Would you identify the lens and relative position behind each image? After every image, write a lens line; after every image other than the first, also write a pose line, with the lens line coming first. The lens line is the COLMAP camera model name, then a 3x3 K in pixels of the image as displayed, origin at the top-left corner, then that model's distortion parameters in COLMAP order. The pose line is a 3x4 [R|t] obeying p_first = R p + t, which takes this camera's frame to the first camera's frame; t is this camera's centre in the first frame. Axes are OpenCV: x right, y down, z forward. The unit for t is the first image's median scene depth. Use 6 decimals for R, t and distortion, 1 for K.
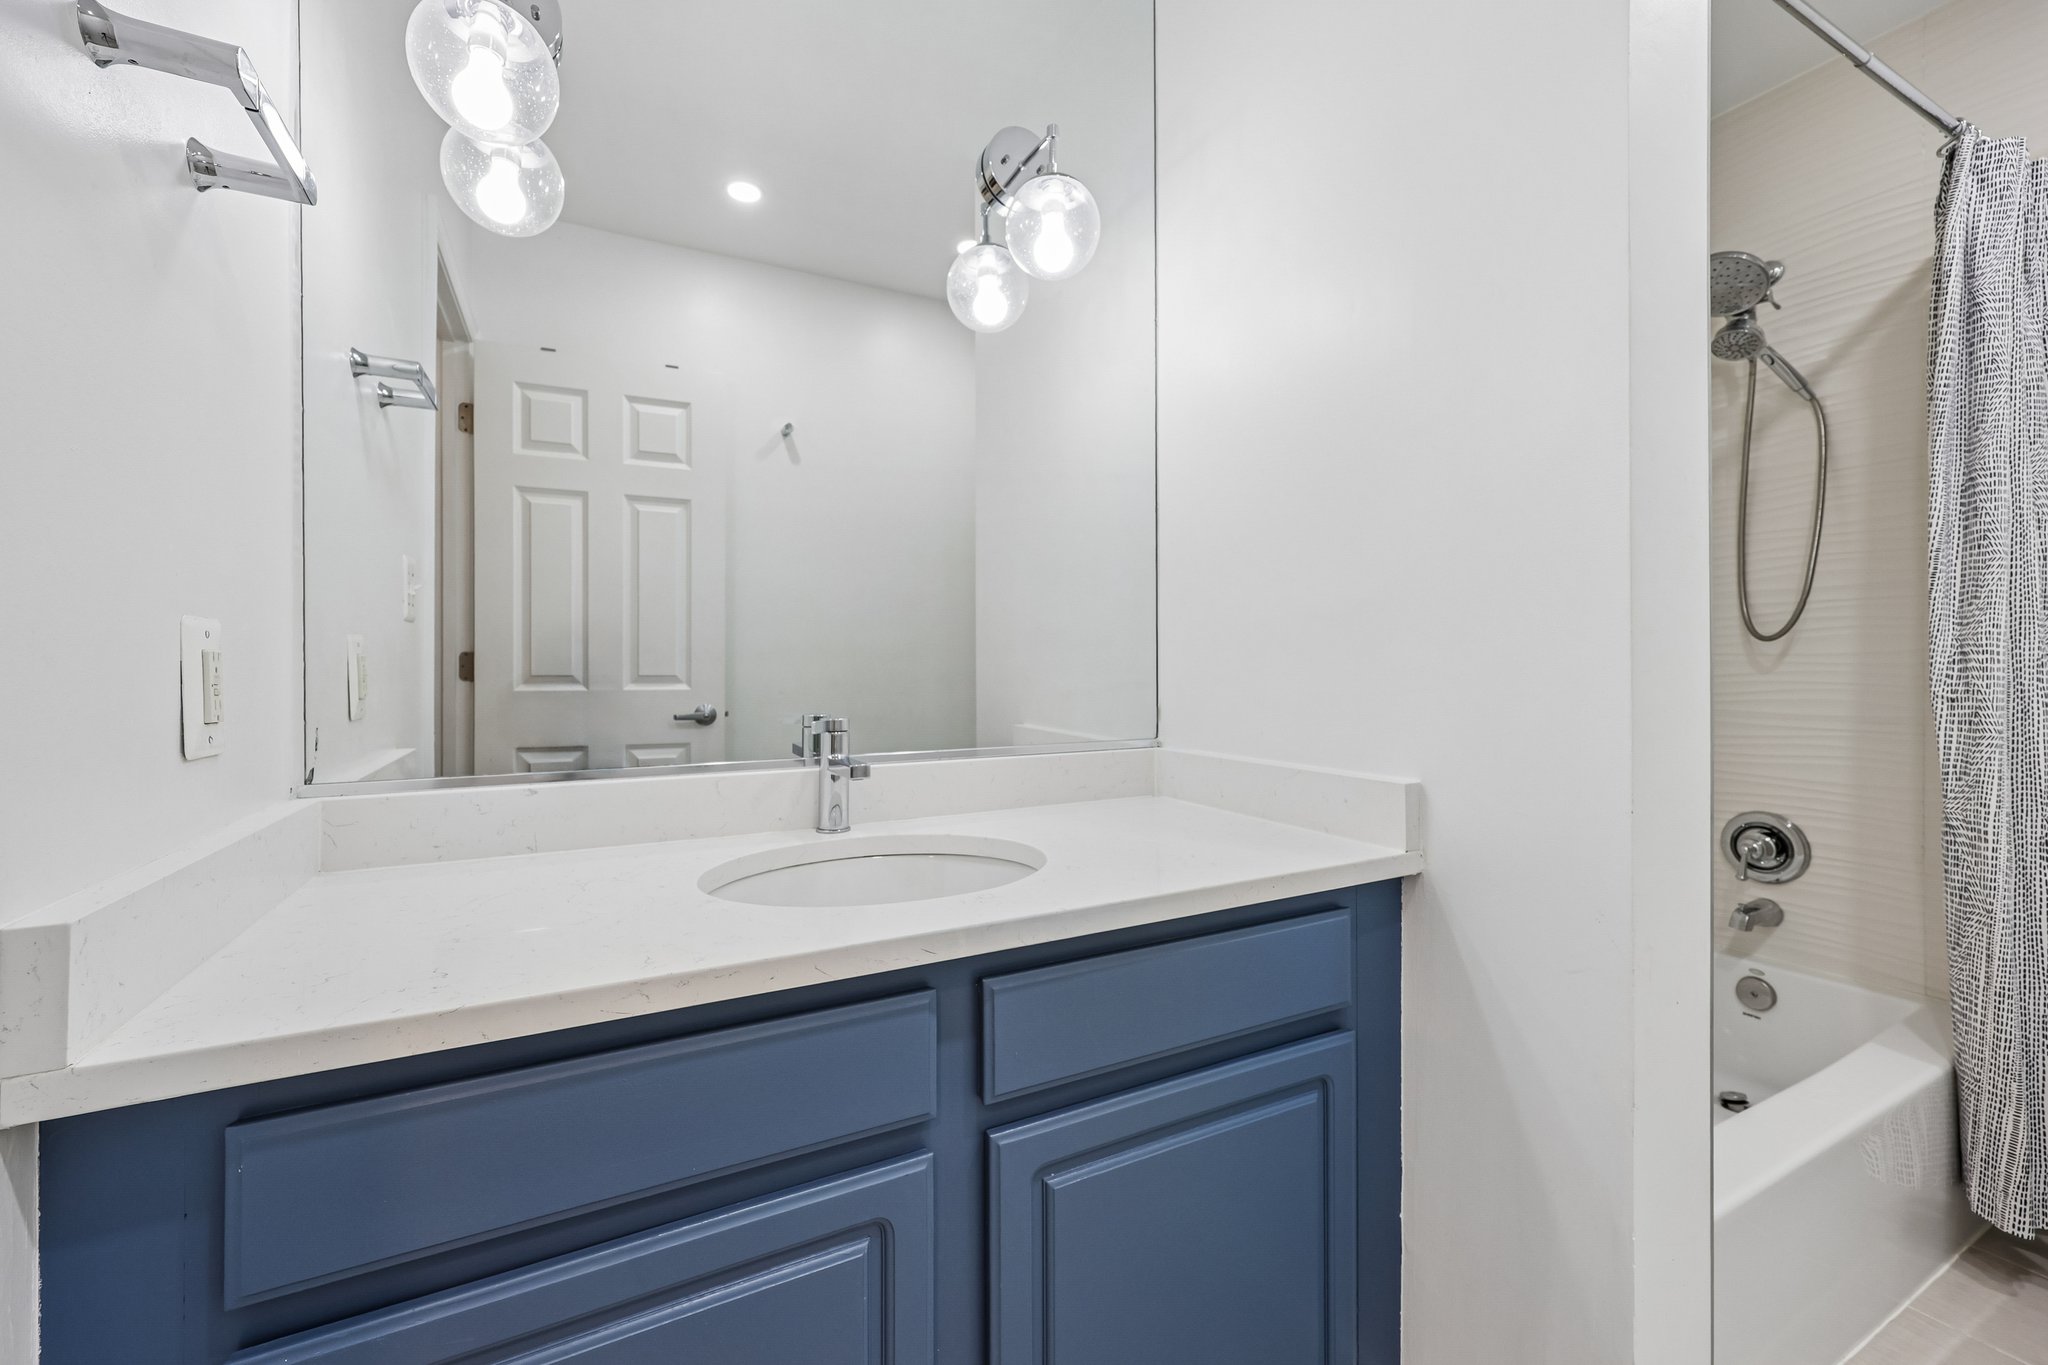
lens RADIAL K [[836.1, 0, 1013.8], [0, 836.1, 661.3], [0, 0, 1]] dist [0.002449, 0.000431]
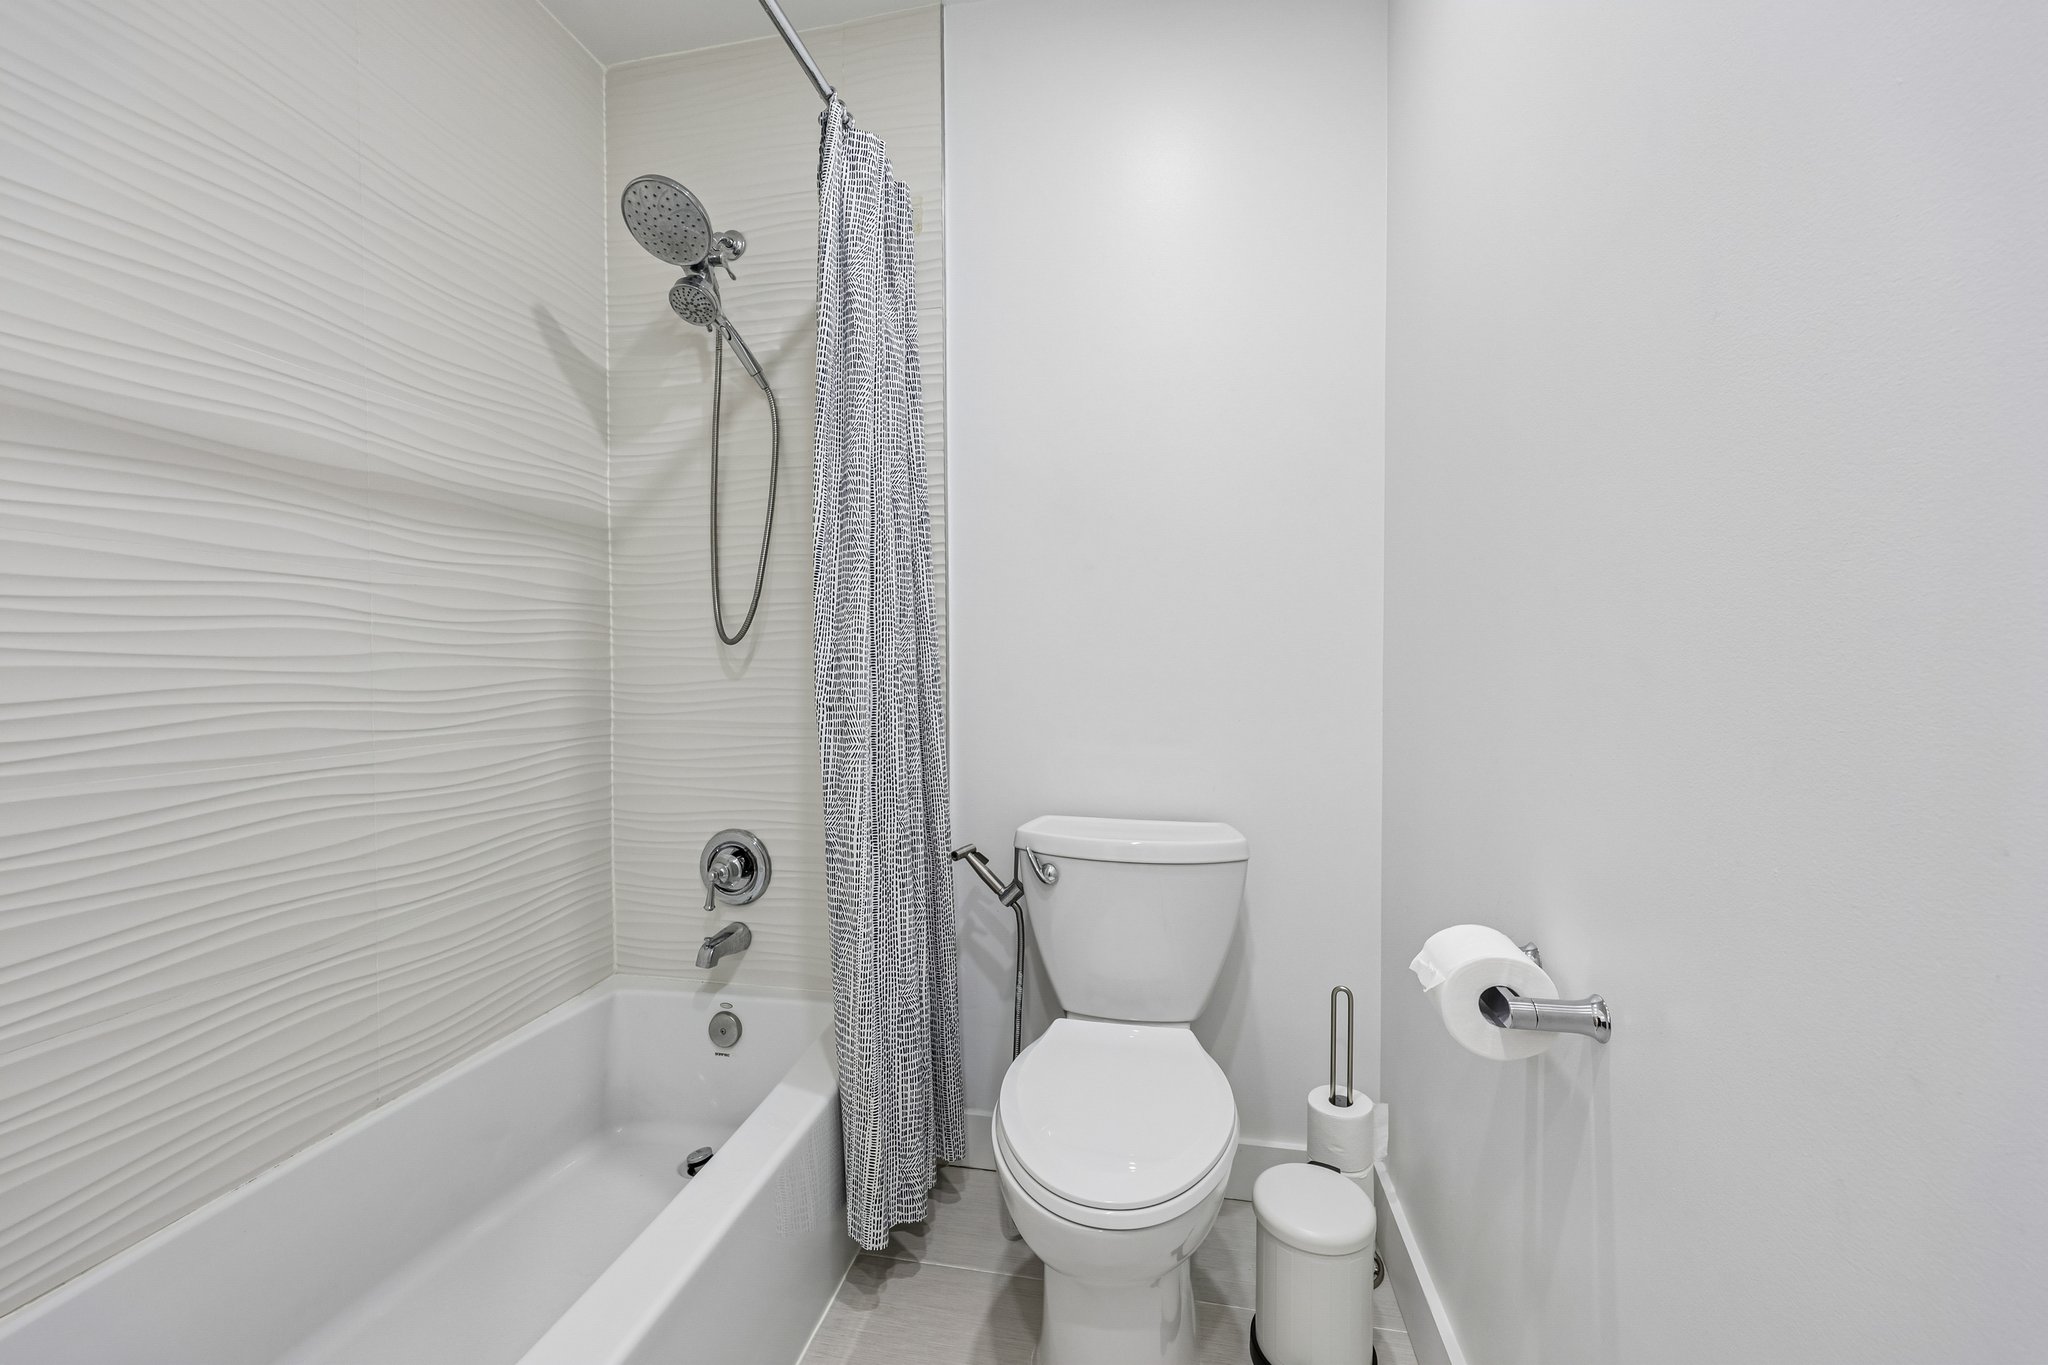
lens RADIAL K [[836.1, 0, 1013.8], [0, 836.1, 661.3], [0, 0, 1]] dist [0.002449, 0.000431]
pose [[0.629070, 0.006590, 0.777321, 0.388424], [-0.002794, 0.999977, -0.006217, -0.001138], [-0.777344, 0.001739, 0.629074, 0.188145]]
